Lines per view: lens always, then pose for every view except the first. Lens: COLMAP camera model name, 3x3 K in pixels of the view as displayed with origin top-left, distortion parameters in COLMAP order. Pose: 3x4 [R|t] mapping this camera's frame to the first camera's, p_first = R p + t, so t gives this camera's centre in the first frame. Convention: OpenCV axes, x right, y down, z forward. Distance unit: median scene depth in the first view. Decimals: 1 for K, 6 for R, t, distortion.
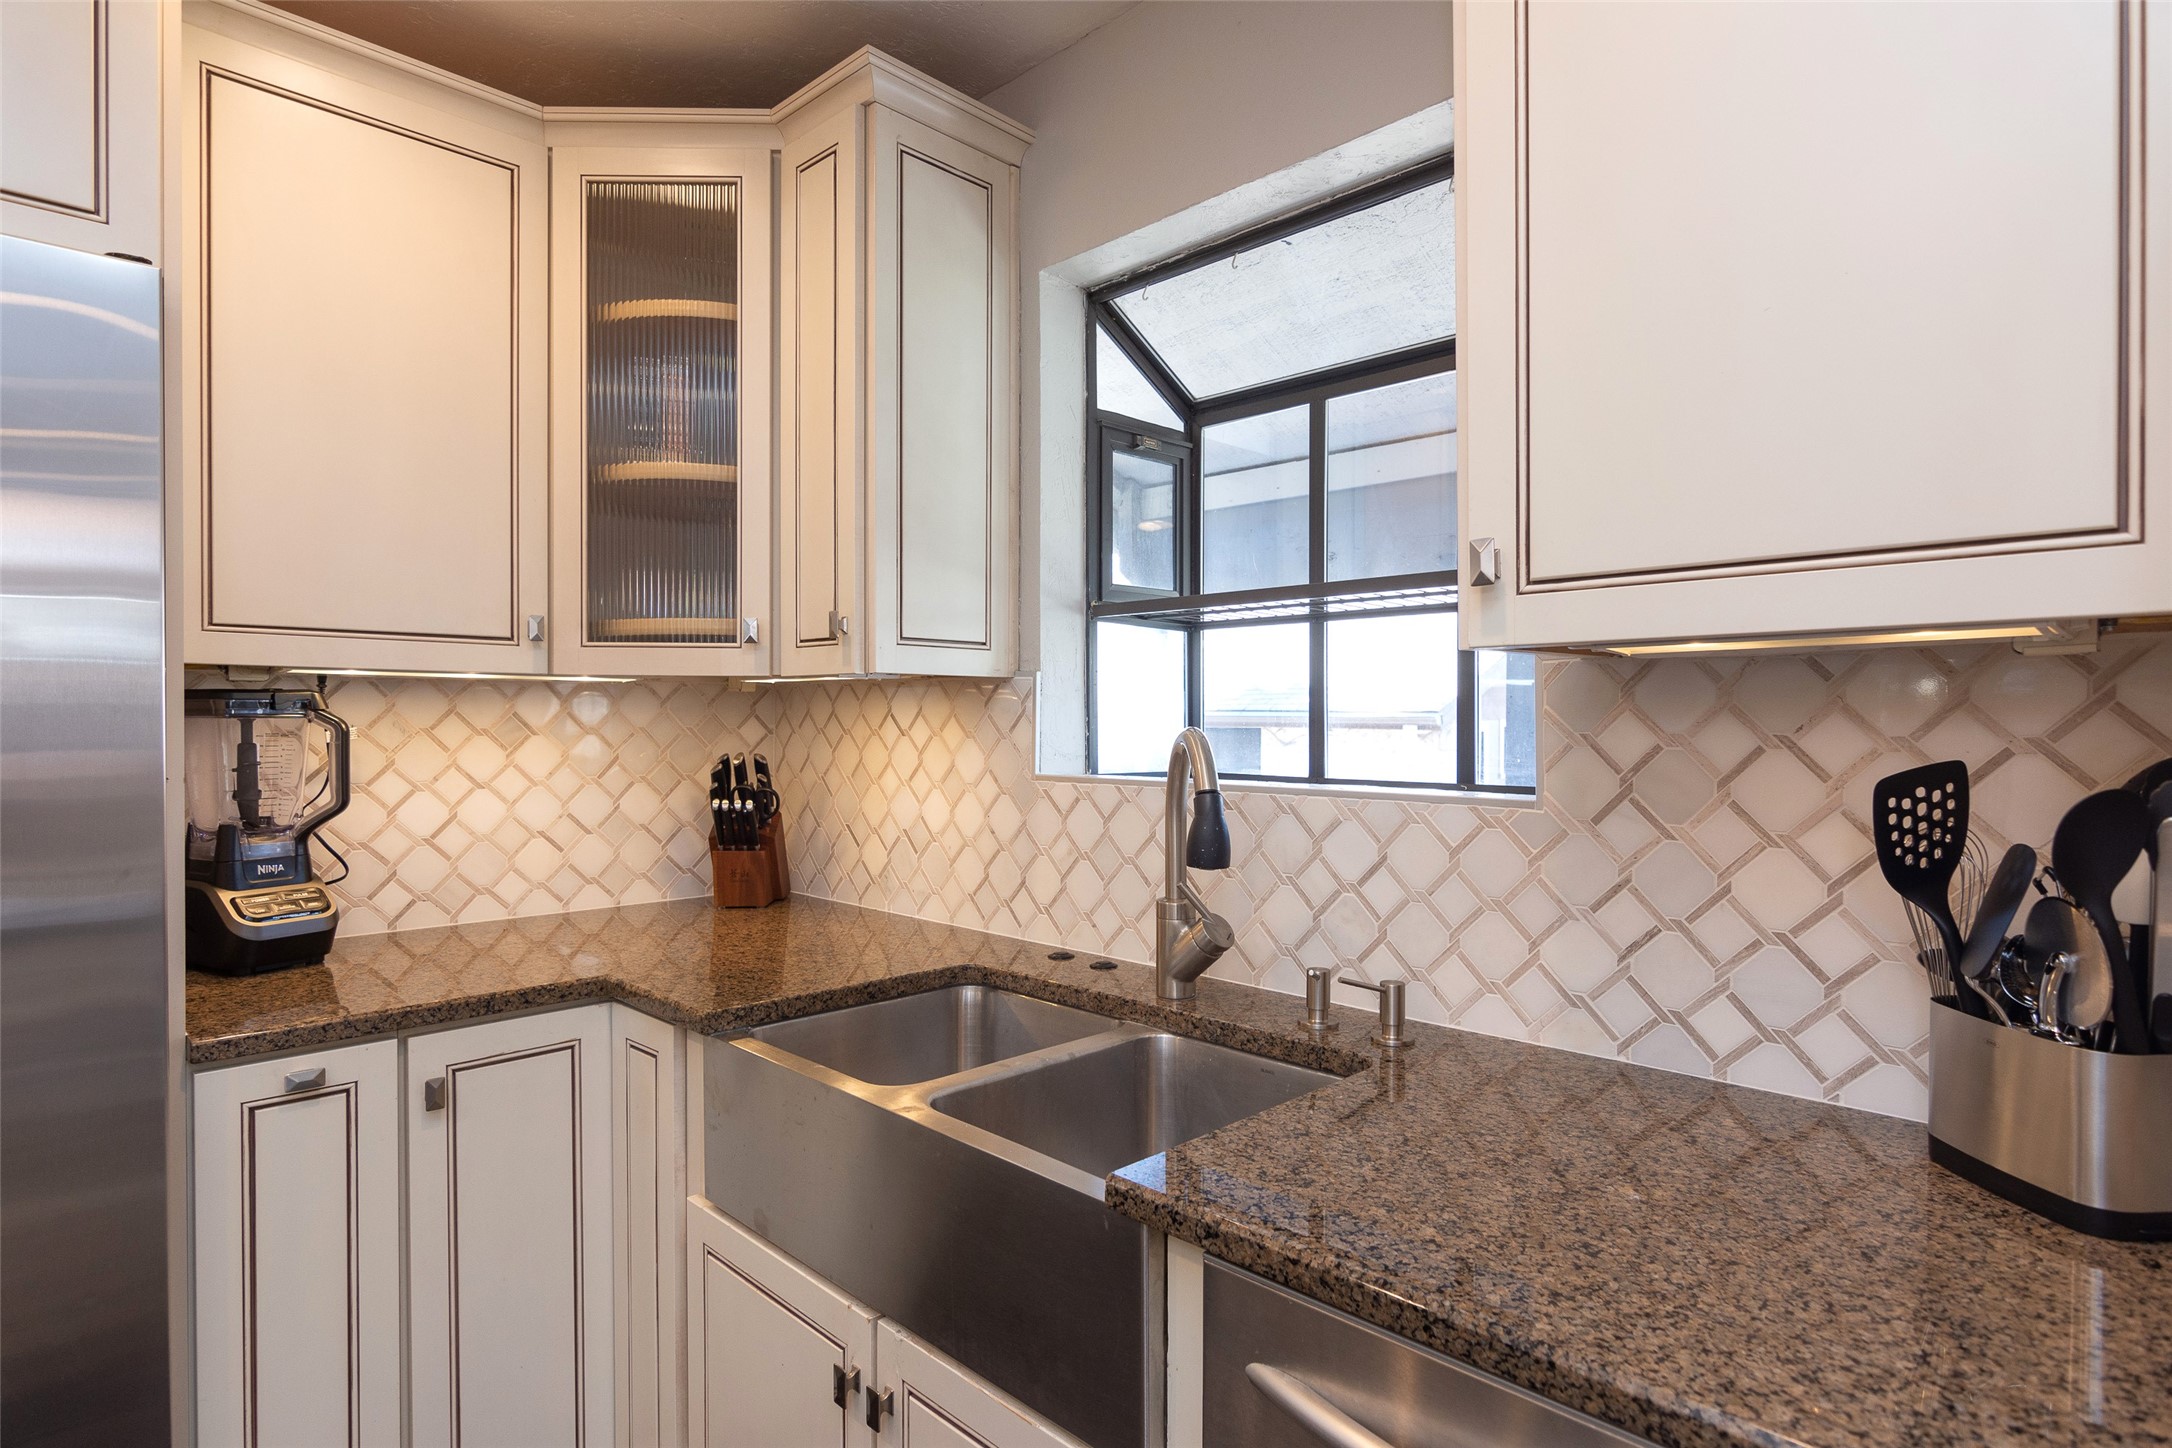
lens RADIAL K [[1132.5, 0, 1111.1], [0, 1132.5, 726.2], [0, 0, 1]] dist [0.002183, 0.000308]
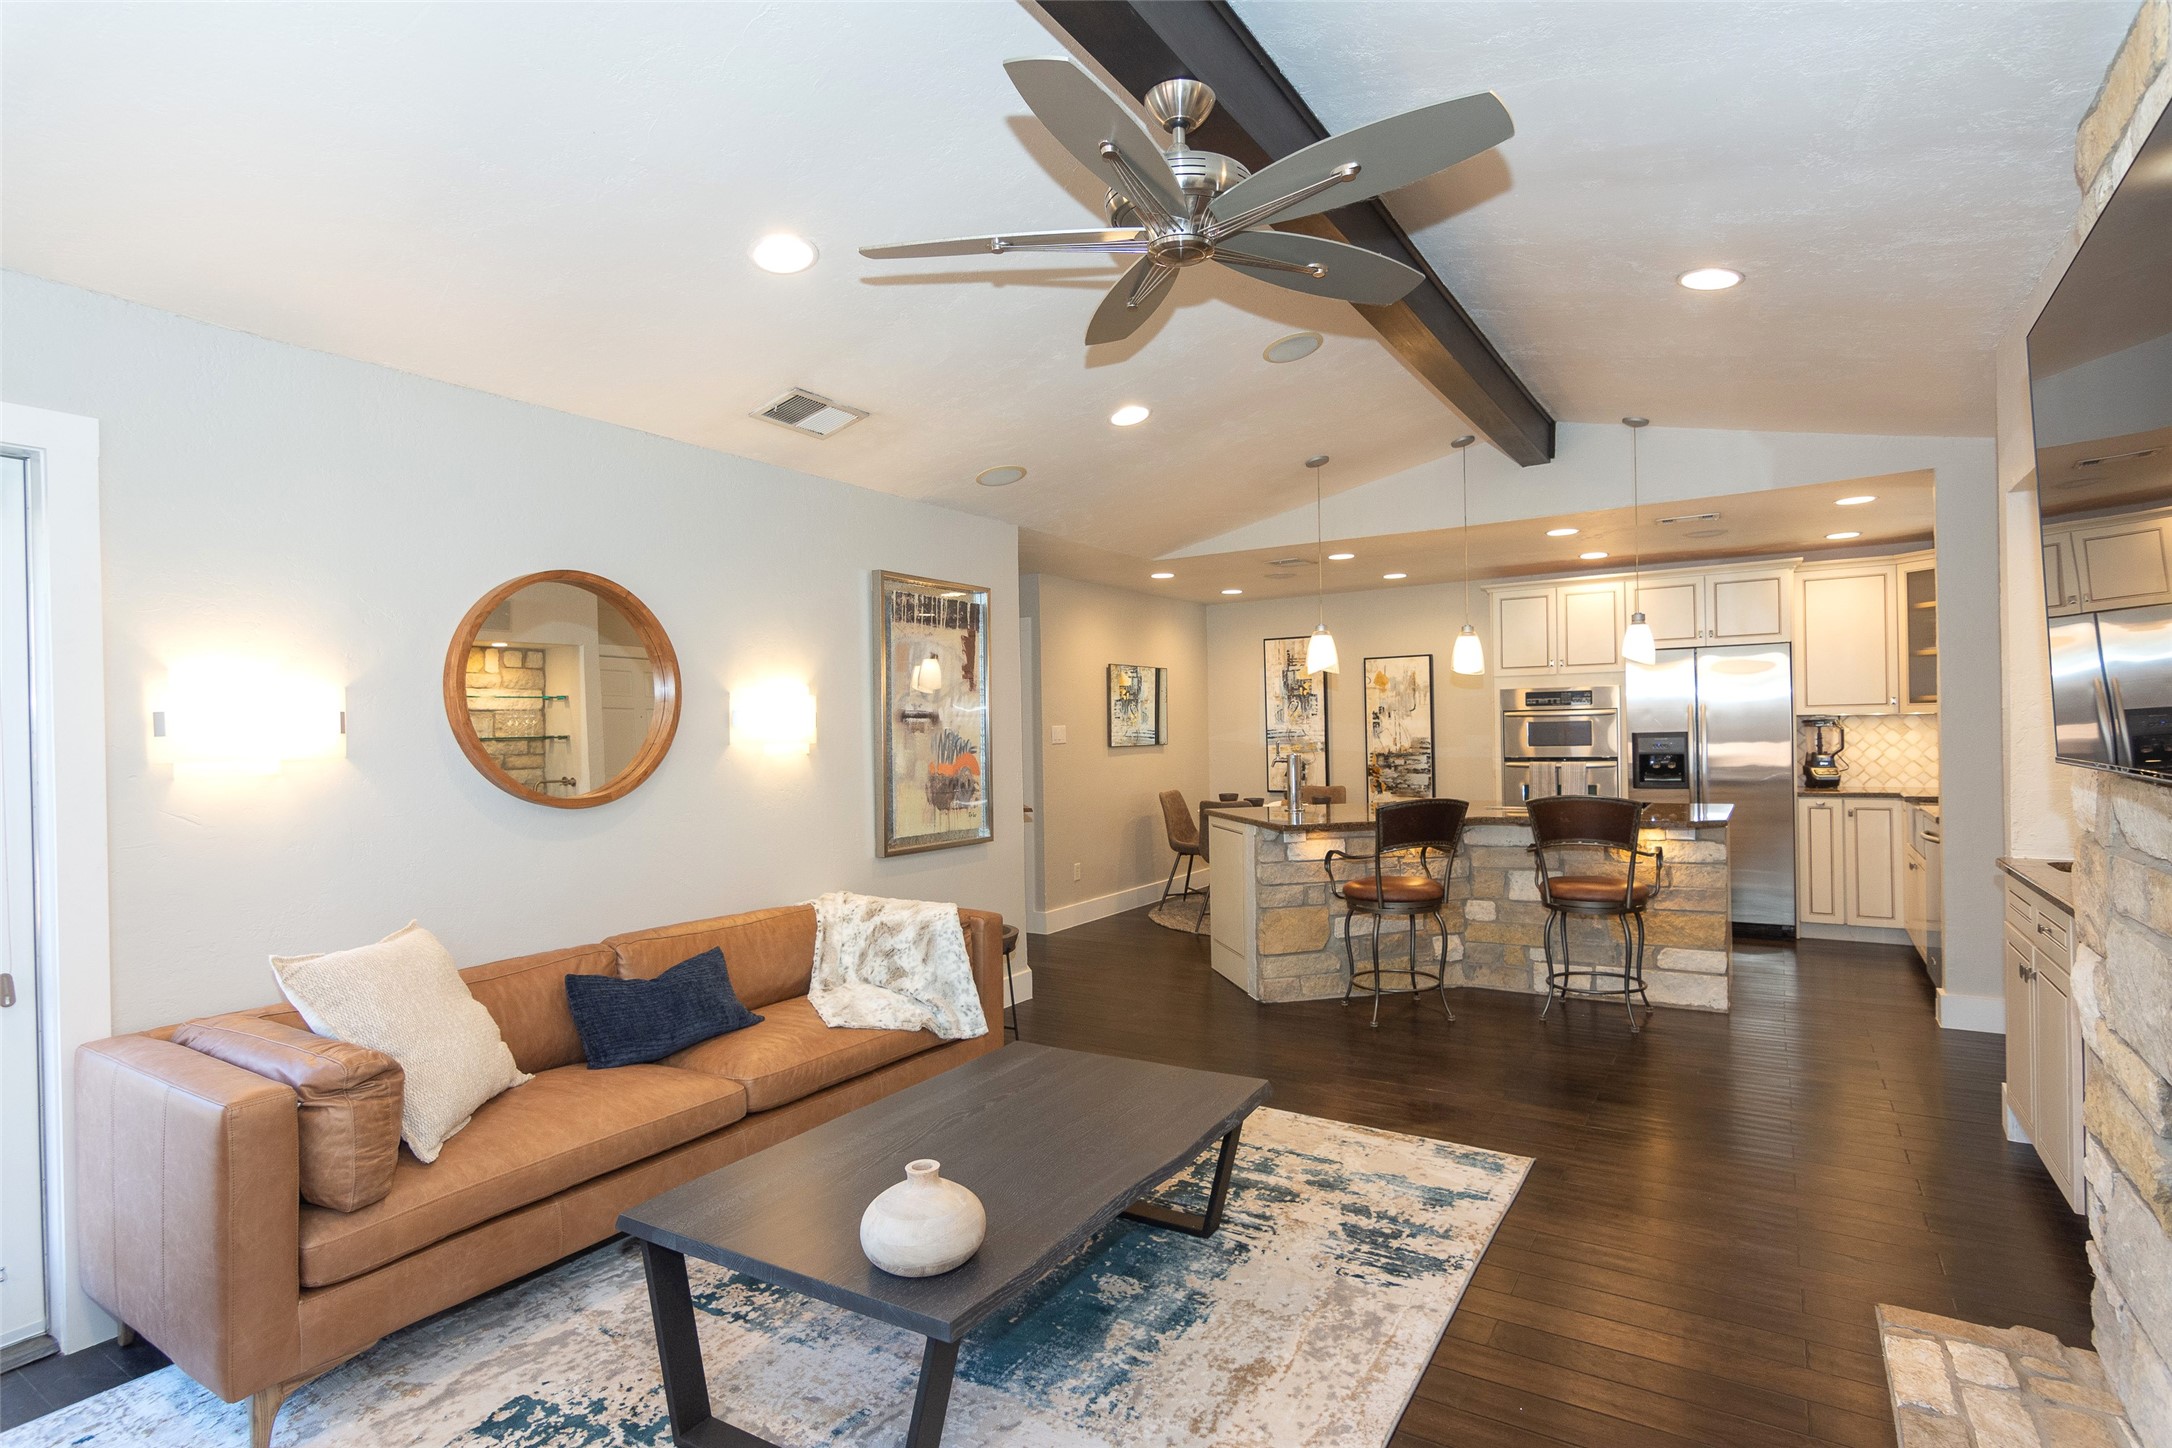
lens RADIAL K [[1067.7, 0, 1095.5], [0, 1067.7, 733.3], [0, 0, 1]] dist [0.006432, 0.000889]
pose [[0.200289, -0.002619, -0.979733, 2.186698], [0.014050, 0.999901, 0.000199, -0.017630], [0.979636, -0.013805, 0.200306, -2.040231]]
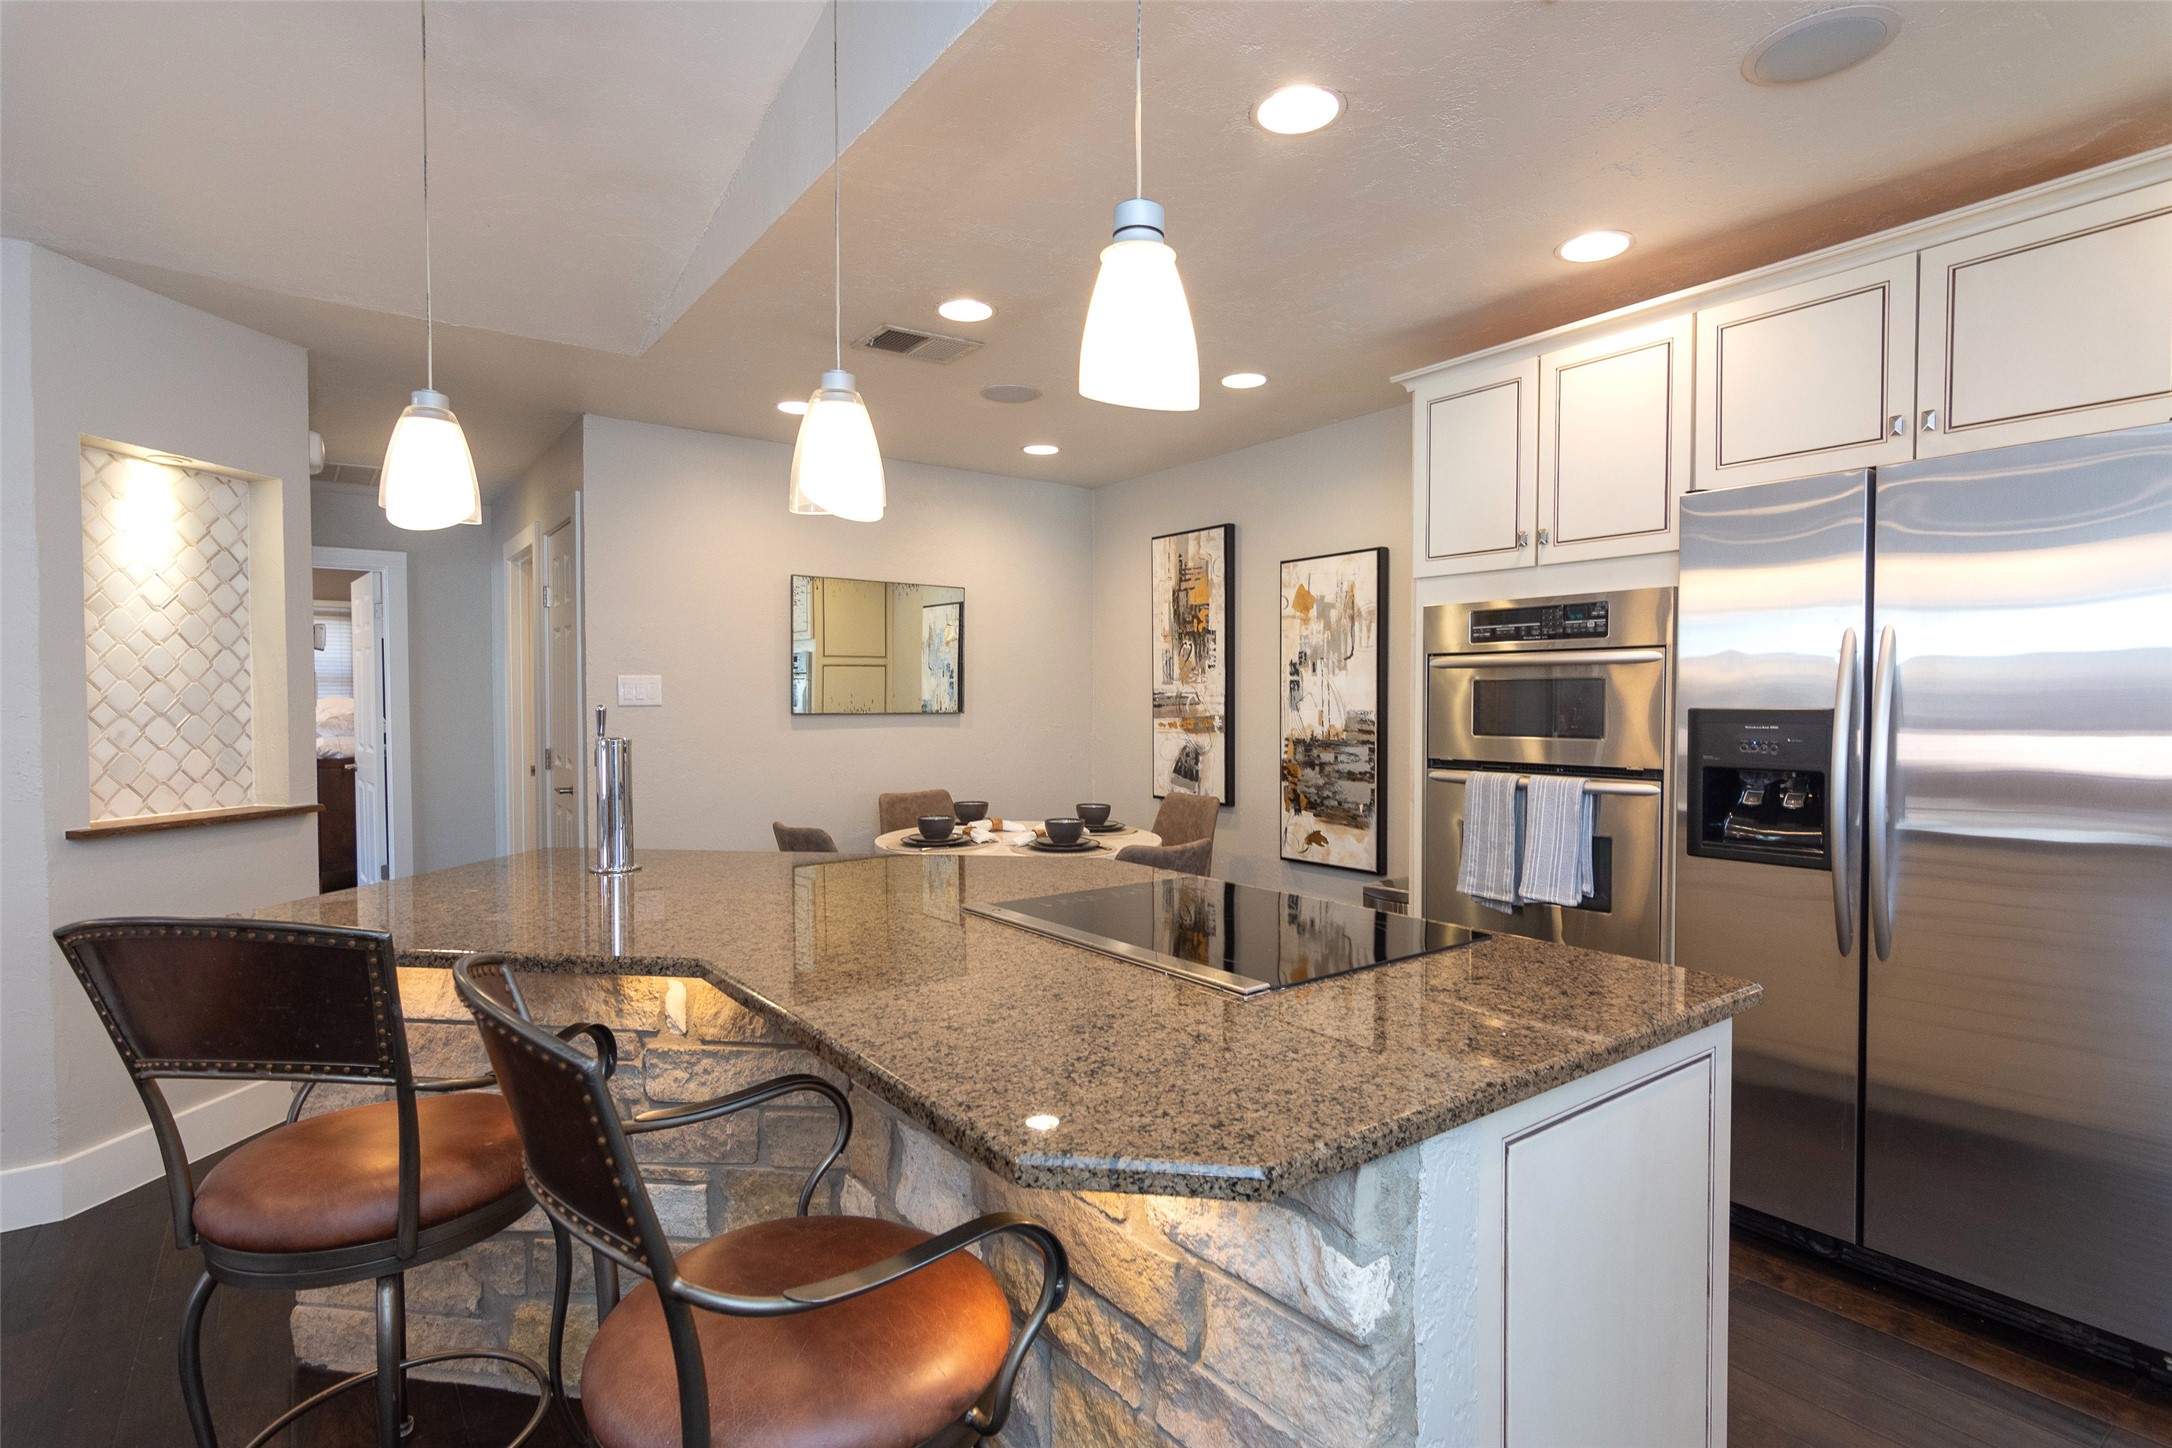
lens RADIAL K [[1067.7, 0, 1095.5], [0, 1067.7, 733.3], [0, 0, 1]] dist [0.006432, 0.000889]
pose [[-0.158301, 0.028520, -0.986979, 0.570214], [-0.006737, 0.999528, 0.029963, 0.001274], [0.987368, 0.011393, -0.158034, -0.173356]]
